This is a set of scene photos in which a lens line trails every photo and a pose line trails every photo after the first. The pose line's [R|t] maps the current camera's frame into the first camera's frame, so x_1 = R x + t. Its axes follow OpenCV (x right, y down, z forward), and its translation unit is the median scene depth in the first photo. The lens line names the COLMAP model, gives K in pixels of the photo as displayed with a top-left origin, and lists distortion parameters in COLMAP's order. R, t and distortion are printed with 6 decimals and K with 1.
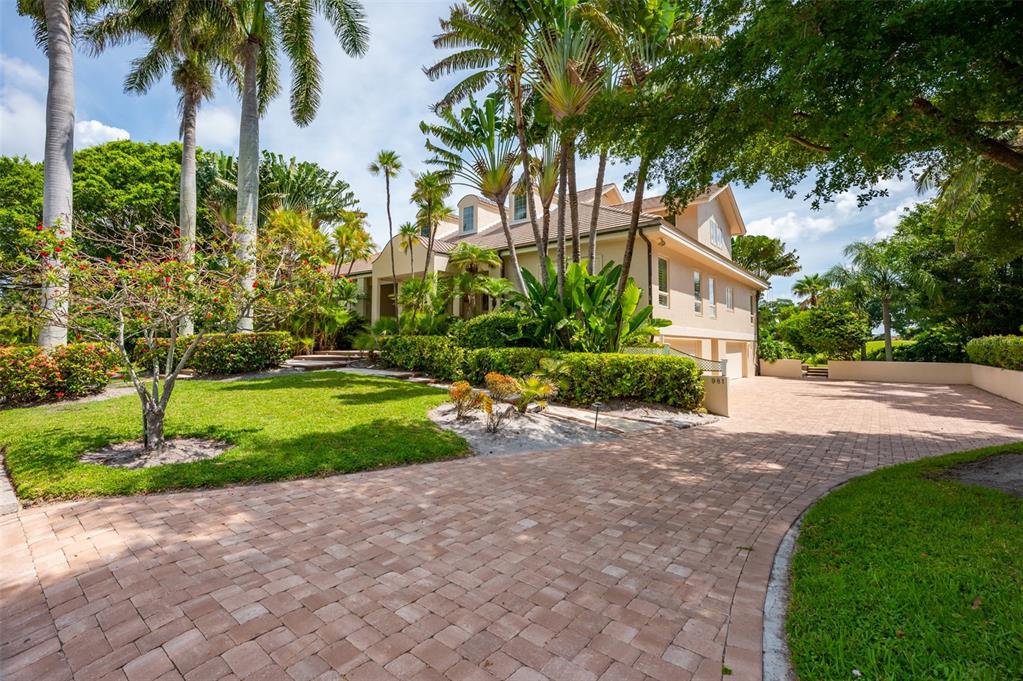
lens RADIAL K [[423.5, 0, 502.7], [0, 423.5, 323.4], [0, 0, 1]] dist [-0.000081, -0.000863]
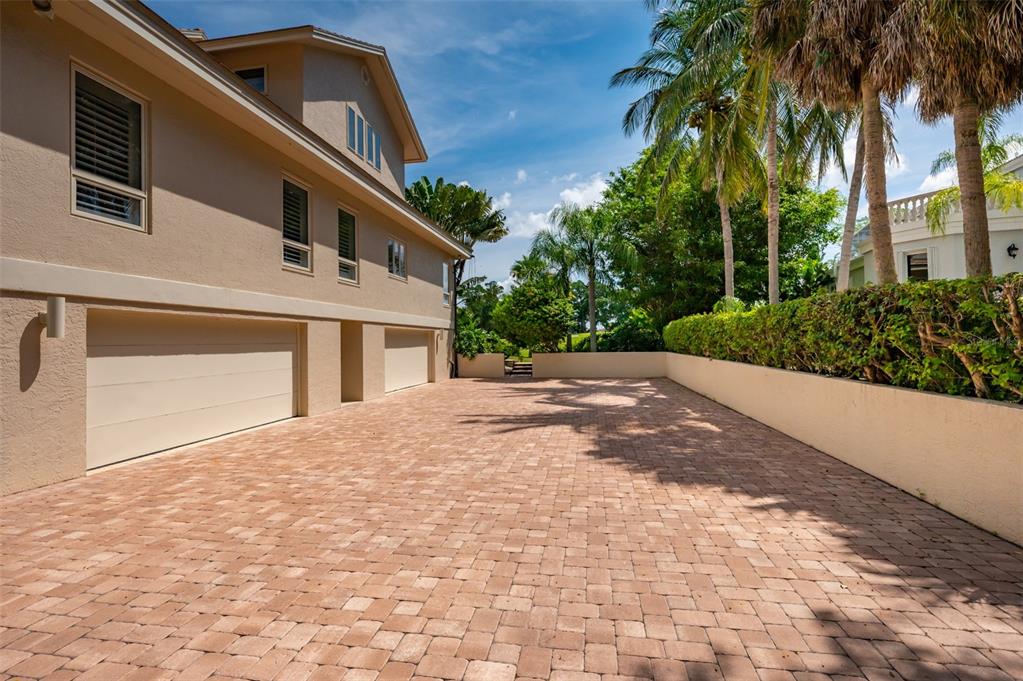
lens RADIAL K [[488.4, 0, 502.4], [0, 488.4, 334.8], [0, 0, 1]] dist [-0.002983, -0.000391]
pose [[0.853974, -0.012005, 0.520177, 0.491187], [-0.007200, 0.999365, 0.034884, 0.044424], [-0.520265, -0.033535, 0.853346, 0.517721]]
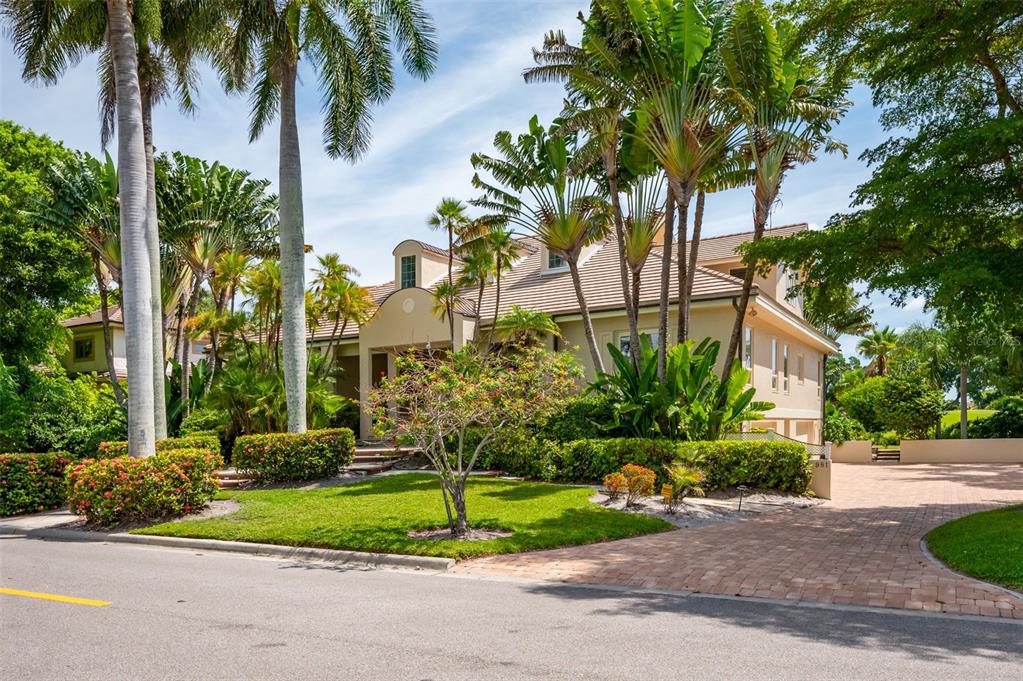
lens RADIAL K [[692.5, 0, 557.2], [0, 692.5, 483.9], [0, 0, 1]] dist [-0.004140, 0.001680]
pose [[0.976785, -0.047789, 0.208824, -0.331404], [0.020718, 0.991304, 0.129948, -0.032968], [-0.213218, -0.122604, 0.969281, -0.340509]]
